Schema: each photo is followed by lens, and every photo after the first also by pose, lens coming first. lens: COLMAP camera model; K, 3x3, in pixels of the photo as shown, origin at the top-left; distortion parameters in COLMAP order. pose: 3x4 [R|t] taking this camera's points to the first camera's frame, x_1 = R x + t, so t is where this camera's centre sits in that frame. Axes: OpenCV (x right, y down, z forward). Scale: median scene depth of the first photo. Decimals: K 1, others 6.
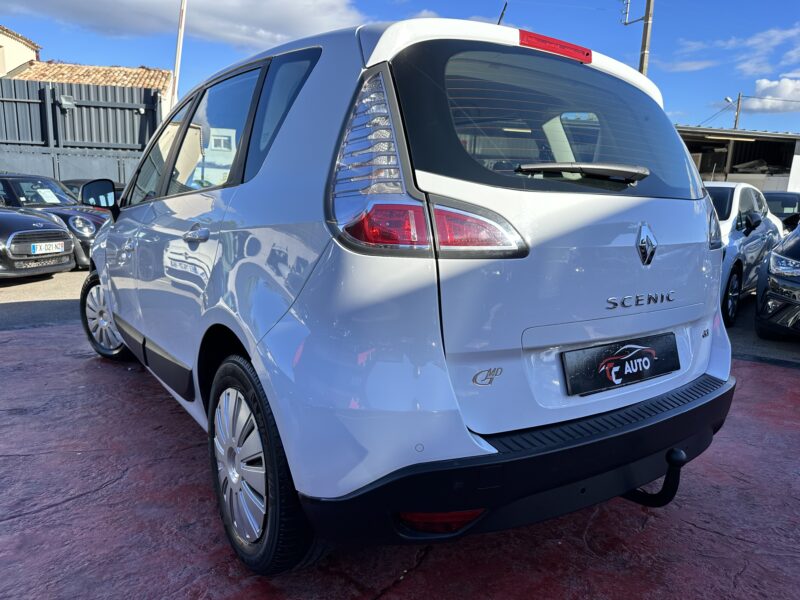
lens RADIAL K [[568.3, 0, 400.4], [0, 568.3, 300.2], [0, 0, 1]] dist [-0.012149, -0.015129]
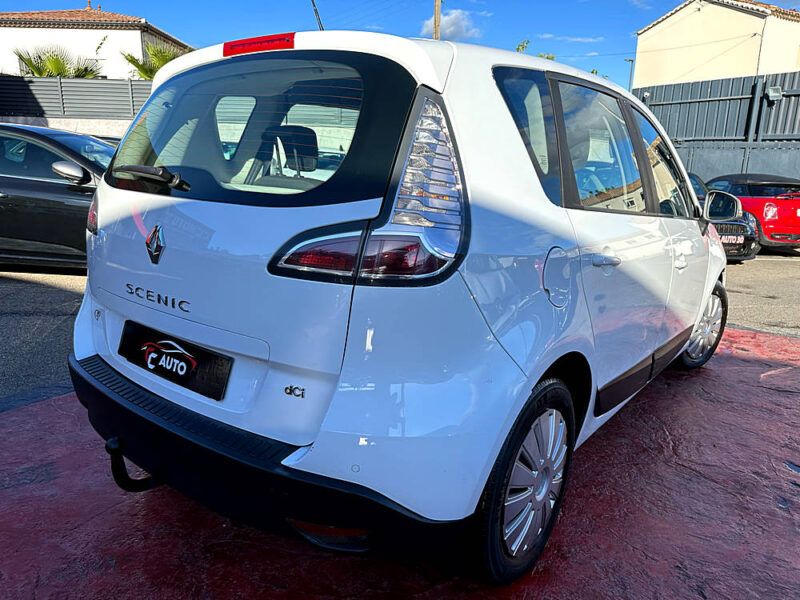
lens RADIAL K [[568.3, 0, 400.8], [0, 568.3, 301.2], [0, 0, 1]] dist [-0.012149, -0.015129]
pose [[0.284700, 0.196859, -0.938186, 0.198178], [-0.185167, 0.971549, 0.147669, -0.029689], [0.940563, 0.131680, 0.313052, 0.143039]]
